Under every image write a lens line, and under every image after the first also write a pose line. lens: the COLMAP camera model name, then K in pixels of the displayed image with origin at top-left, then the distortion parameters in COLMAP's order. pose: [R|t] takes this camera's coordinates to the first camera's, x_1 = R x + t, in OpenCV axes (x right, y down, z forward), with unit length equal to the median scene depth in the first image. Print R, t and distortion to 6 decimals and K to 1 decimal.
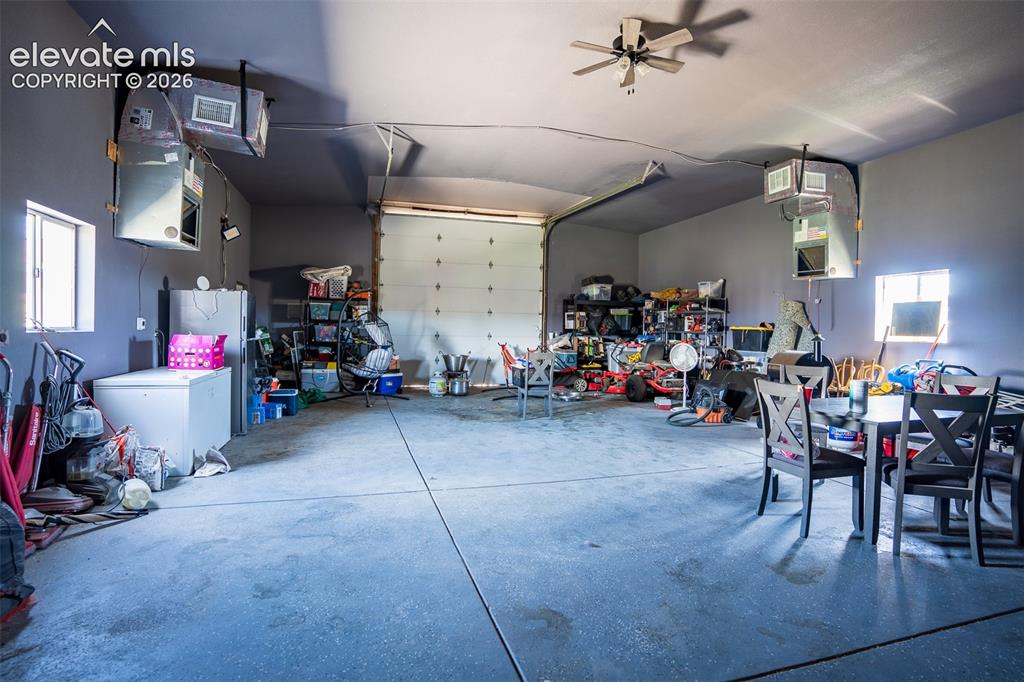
lens RADIAL K [[503.3, 0, 508.6], [0, 503.3, 340.6], [0, 0, 1]] dist [-0.037763, 0.008727]
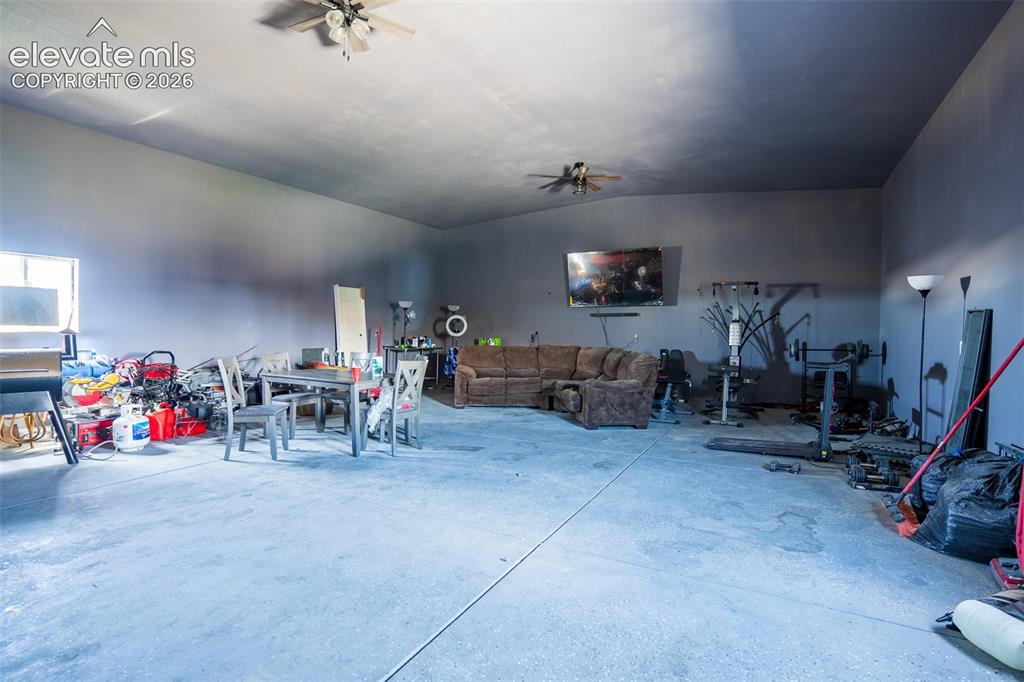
lens RADIAL K [[503.3, 0, 509.8], [0, 503.3, 339.7], [0, 0, 1]] dist [-0.037763, 0.008727]
pose [[-0.702484, -0.033154, 0.710927, -0.744620], [-0.008835, 0.999244, 0.037870, -0.044210], [-0.711645, 0.020322, -0.702245, 1.772572]]
